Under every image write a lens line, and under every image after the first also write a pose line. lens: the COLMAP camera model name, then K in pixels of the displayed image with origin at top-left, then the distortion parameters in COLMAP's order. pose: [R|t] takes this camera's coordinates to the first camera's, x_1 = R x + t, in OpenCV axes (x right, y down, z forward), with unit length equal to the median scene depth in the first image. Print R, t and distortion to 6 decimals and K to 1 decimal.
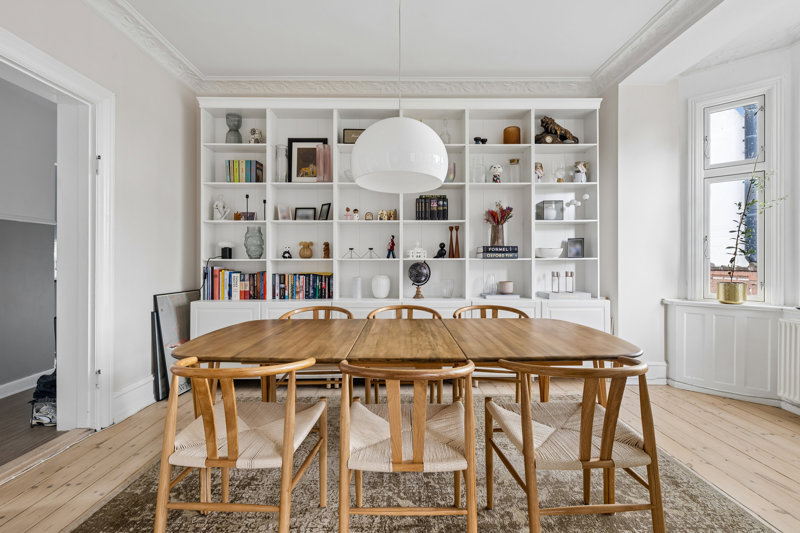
lens RADIAL K [[367.7, 0, 400.9], [0, 367.7, 261.5], [0, 0, 1]] dist [-0.000981, -0.000166]
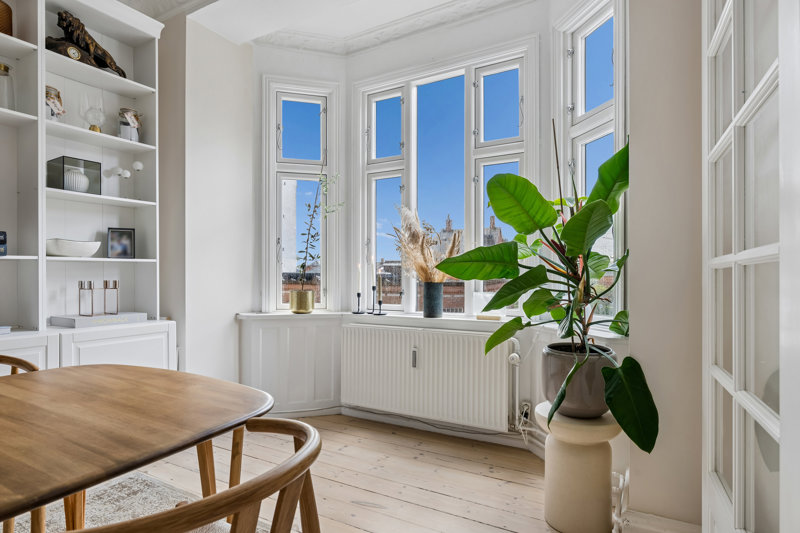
lens RADIAL K [[448.2, 0, 401.1], [0, 448.2, 276.6], [0, 0, 1]] dist [-0.001858, -0.000974]
pose [[0.508188, 0.000000, 0.861246, 0.057177], [-0.001788, 0.999998, 0.001055, 0.019564], [-0.861244, -0.002076, 0.508187, 0.196250]]
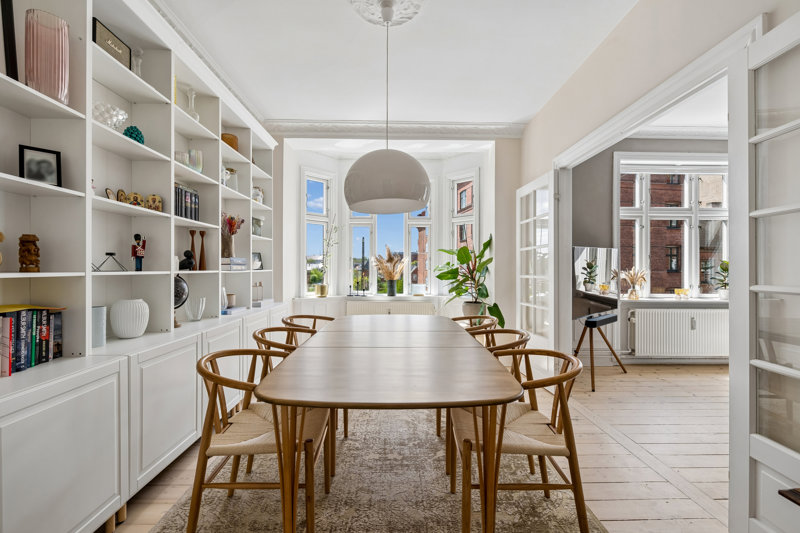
lens RADIAL K [[351.0, 0, 400.0], [0, 351.0, 266.5], [0, 0, 1]] dist [-0.003505, -0.000714]
pose [[-0.014431, 0.007401, 0.999868, -0.638565], [-0.003234, 0.999967, -0.007449, -0.013201], [-0.999891, -0.003341, -0.014407, 0.579372]]
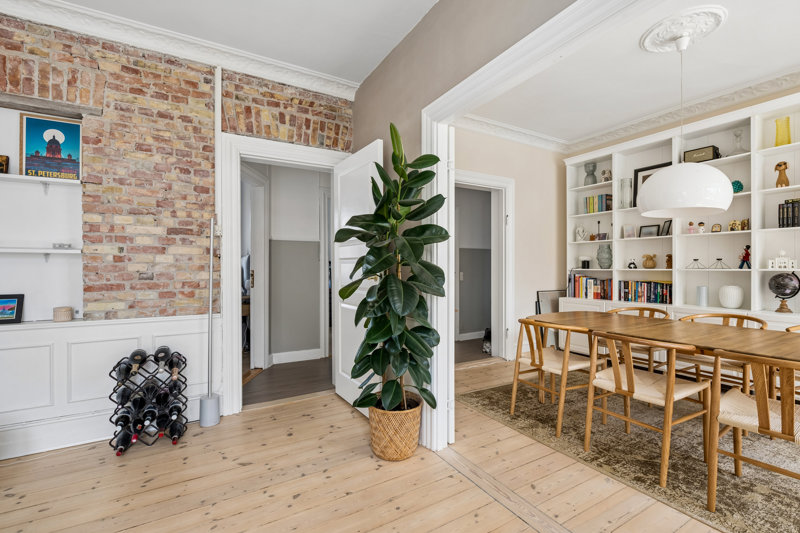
lens RADIAL K [[358.1, 0, 400.0], [0, 358.1, 266.5], [0, 0, 1]] dist [-0.002426, -0.000612]
pose [[0.502571, -0.001786, -0.864534, 0.342214], [0.001099, 0.999998, -0.001426, -0.014521], [0.864535, -0.000234, 0.502572, -0.280397]]
